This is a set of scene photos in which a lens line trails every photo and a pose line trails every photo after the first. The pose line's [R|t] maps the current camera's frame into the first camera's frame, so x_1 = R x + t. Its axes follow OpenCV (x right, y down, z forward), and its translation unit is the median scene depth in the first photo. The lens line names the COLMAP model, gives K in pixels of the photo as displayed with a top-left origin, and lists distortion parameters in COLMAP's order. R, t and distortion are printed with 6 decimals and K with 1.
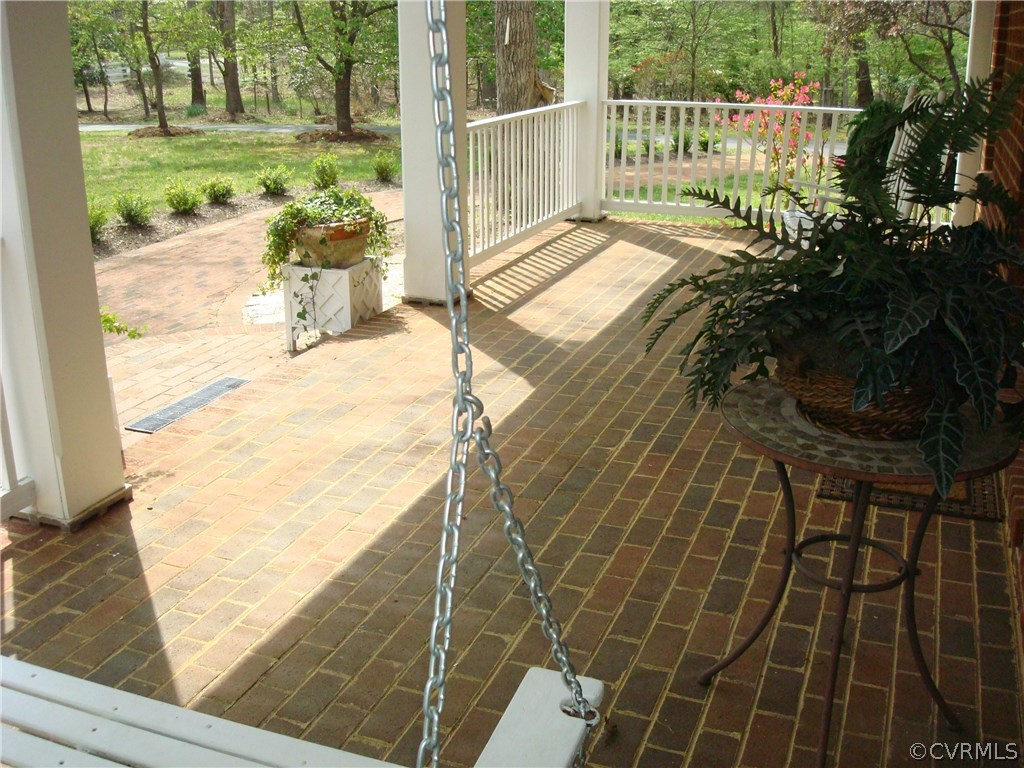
lens RADIAL K [[1073.2, 0, 512.0], [0, 1073.2, 384.0], [0, 0, 1]] dist [-0.065848, -0.149635]
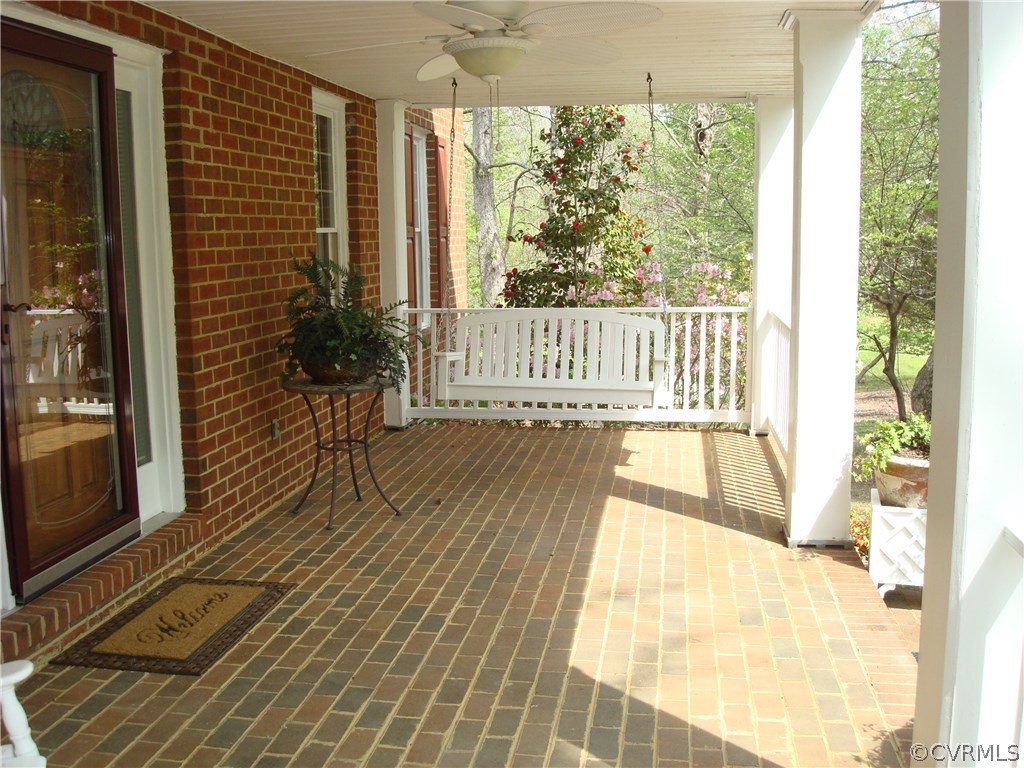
lens RADIAL K [[1073.2, 0, 512.0], [0, 1073.2, 384.0], [0, 0, 1]] dist [-0.065848, -0.149635]
pose [[-0.977383, 0.042344, -0.207196, 0.265549], [-0.056624, 0.891577, 0.449315, -0.650339], [0.203757, 0.450885, -0.869014, 1.895347]]
